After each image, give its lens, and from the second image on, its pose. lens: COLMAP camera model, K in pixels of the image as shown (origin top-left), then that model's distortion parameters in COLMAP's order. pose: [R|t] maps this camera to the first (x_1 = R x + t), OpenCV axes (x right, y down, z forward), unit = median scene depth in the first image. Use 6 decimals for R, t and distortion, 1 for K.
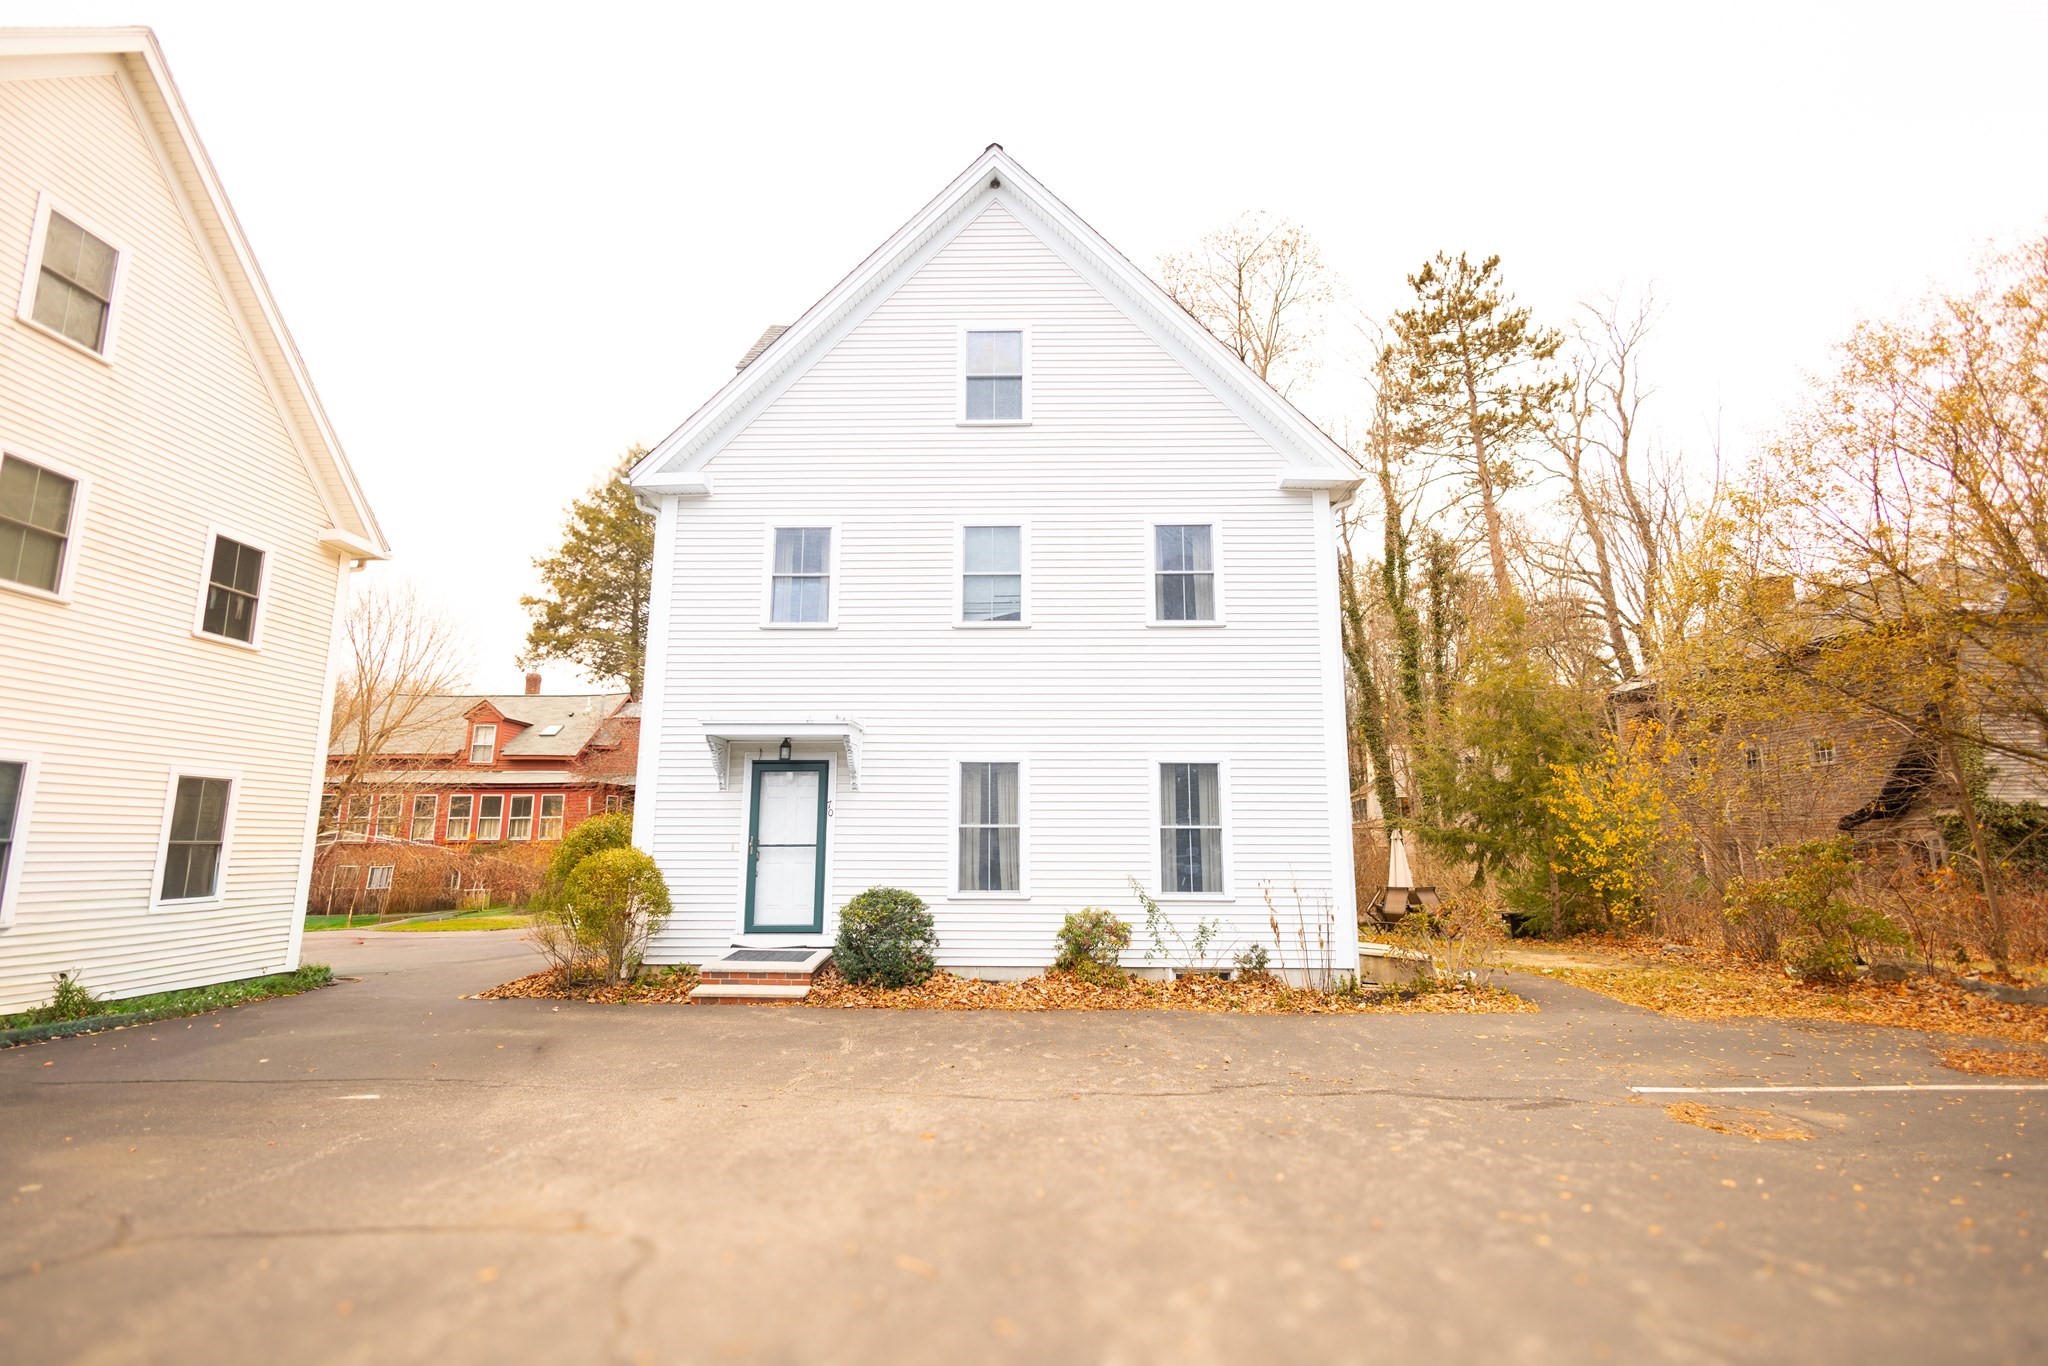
lens RADIAL K [[933.4, 0, 1024.0], [0, 933.4, 683.0], [0, 0, 1]] dist [0.018001, -0.006789]
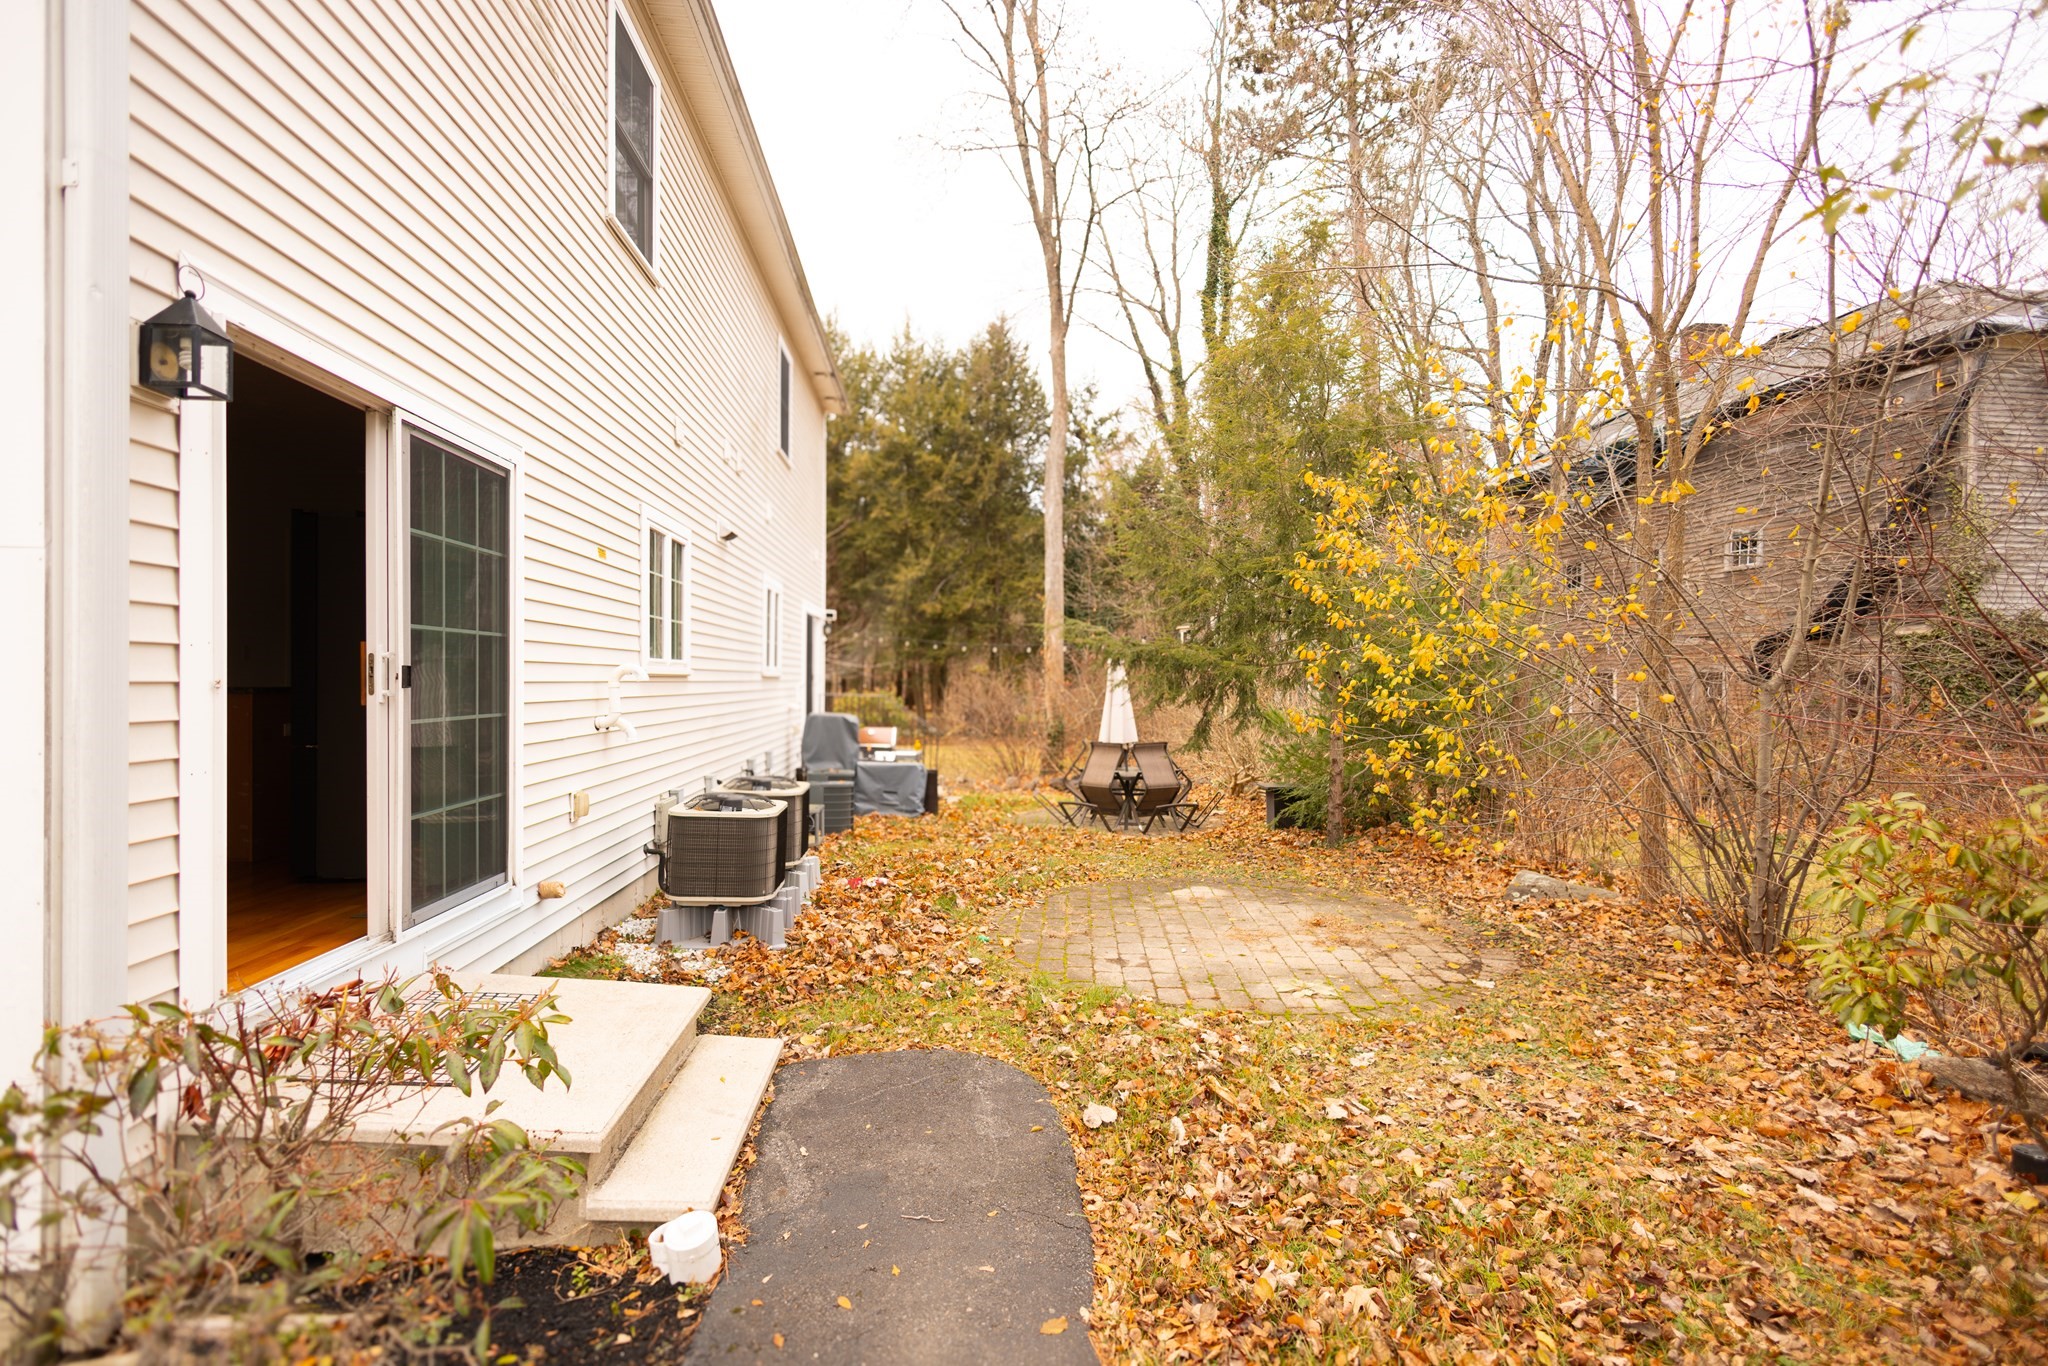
lens RADIAL K [[933.4, 0, 1024.0], [0, 933.4, 683.0], [0, 0, 1]] dist [0.018001, -0.006789]
pose [[0.994595, 0.002513, 0.103798, 0.280406], [-0.020553, 0.984690, 0.173101, 0.076909], [-0.101774, -0.174299, 0.979419, 0.421761]]
